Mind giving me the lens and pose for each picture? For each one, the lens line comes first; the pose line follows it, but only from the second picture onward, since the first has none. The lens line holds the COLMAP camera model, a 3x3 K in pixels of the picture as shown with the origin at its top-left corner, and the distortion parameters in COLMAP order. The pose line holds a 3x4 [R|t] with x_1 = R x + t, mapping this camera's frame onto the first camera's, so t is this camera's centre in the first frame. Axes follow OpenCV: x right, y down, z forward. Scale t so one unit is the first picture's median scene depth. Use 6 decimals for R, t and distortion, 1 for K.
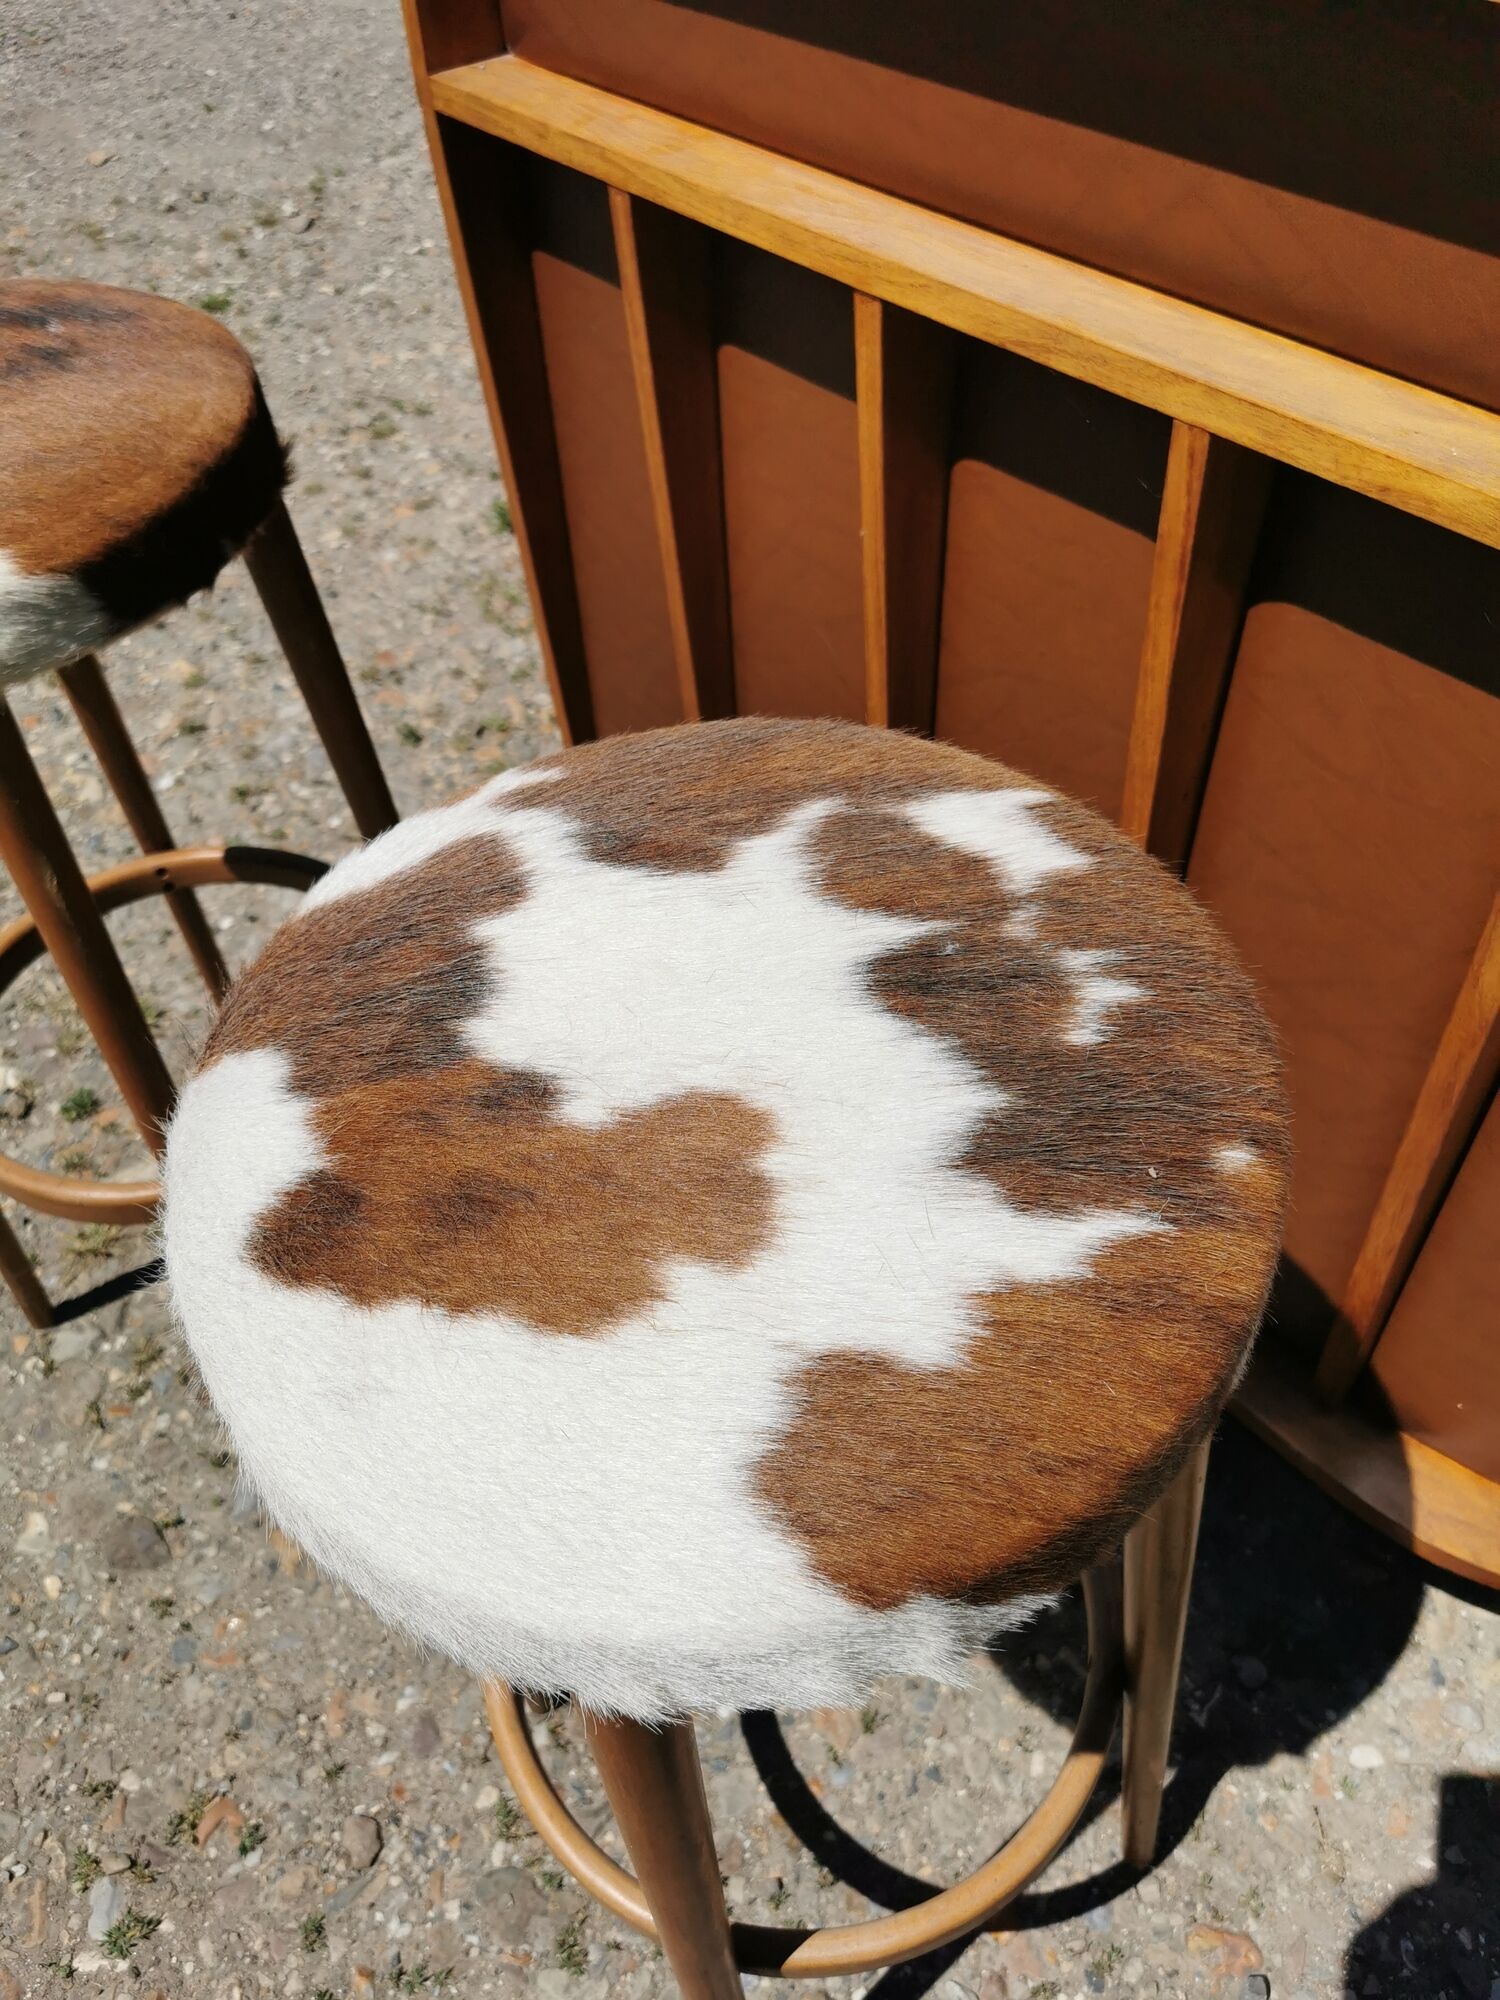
lens RADIAL K [[1592.7, 0, 750.5], [0, 1592.7, 977.2], [0, 0, 1]] dist [-0.011318, -0.011008]
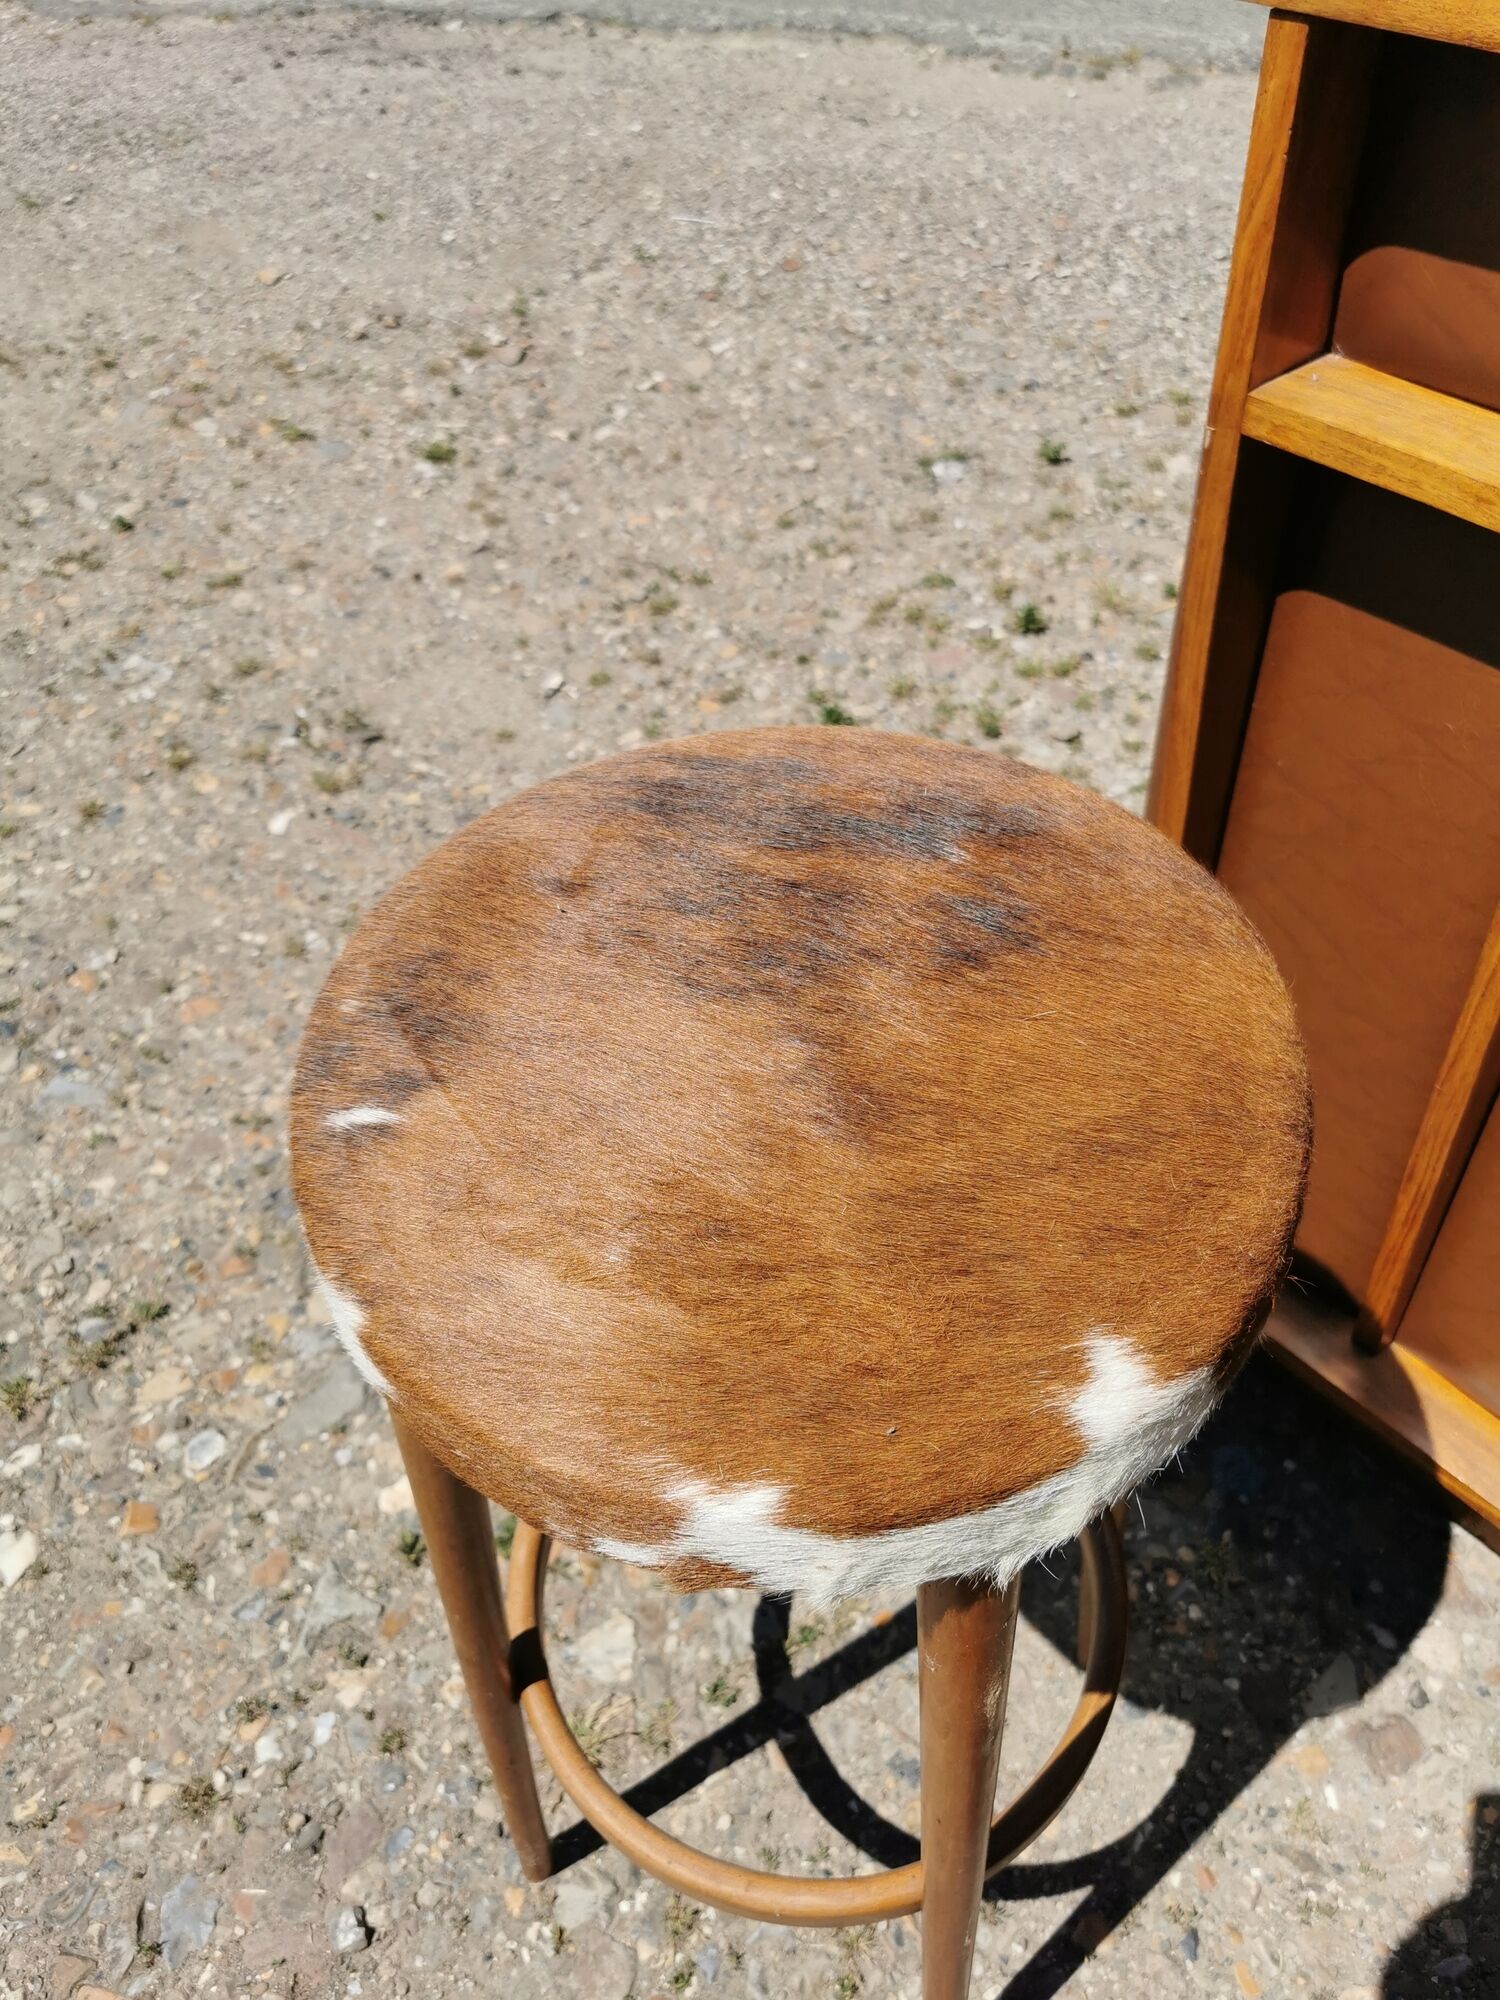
lens RADIAL K [[1540.6, 0, 738.4], [0, 1540.6, 989.7], [0, 0, 1]] dist [0.074180, -0.118942]
pose [[0.999631, -0.020831, -0.017461, -0.157153], [0.020808, 0.999782, -0.001494, -0.109834], [0.017488, 0.001130, 0.999846, 0.103773]]
